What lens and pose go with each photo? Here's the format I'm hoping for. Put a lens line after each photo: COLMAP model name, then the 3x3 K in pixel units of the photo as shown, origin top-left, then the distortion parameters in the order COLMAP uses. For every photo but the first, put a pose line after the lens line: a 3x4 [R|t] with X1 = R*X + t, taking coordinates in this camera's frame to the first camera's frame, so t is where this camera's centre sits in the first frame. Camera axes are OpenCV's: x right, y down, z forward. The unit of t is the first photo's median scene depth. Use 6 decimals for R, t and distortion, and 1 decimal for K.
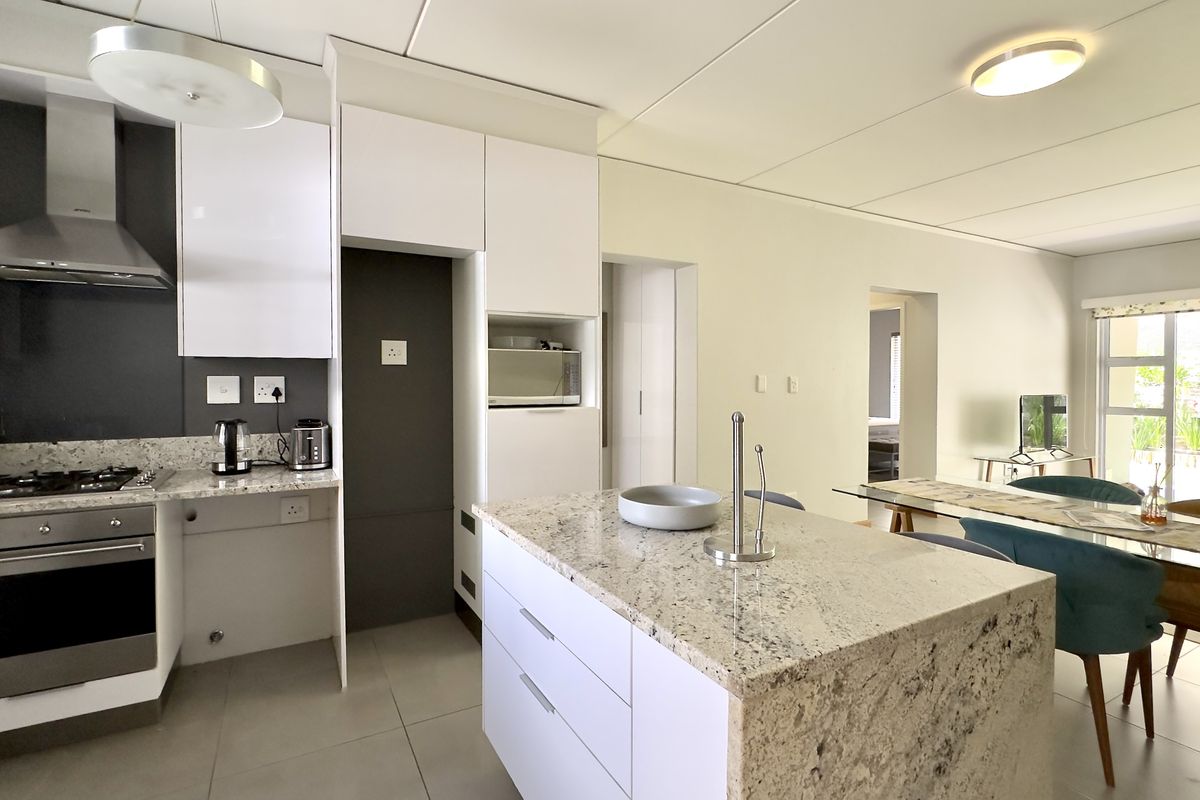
lens RADIAL K [[574.8, 0, 599.5], [0, 574.8, 386.0], [0, 0, 1]] dist [-0.000870, -0.002253]
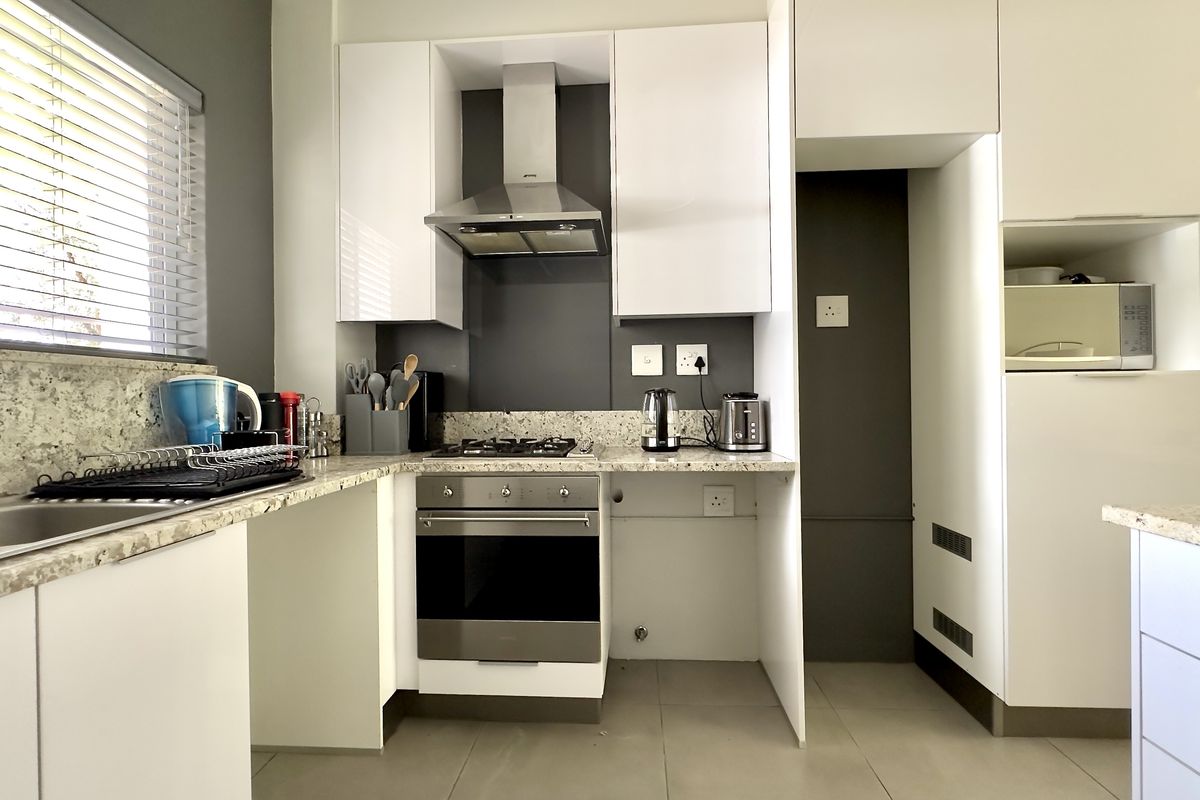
lens RADIAL K [[574.8, 0, 601.3], [0, 574.8, 398.2], [0, 0, 1]] dist [-0.000870, -0.002253]
pose [[0.843817, -0.009927, -0.536539, -0.247615], [0.003241, 0.999905, -0.013403, 0.083779], [0.536621, 0.009570, 0.843769, 0.213621]]
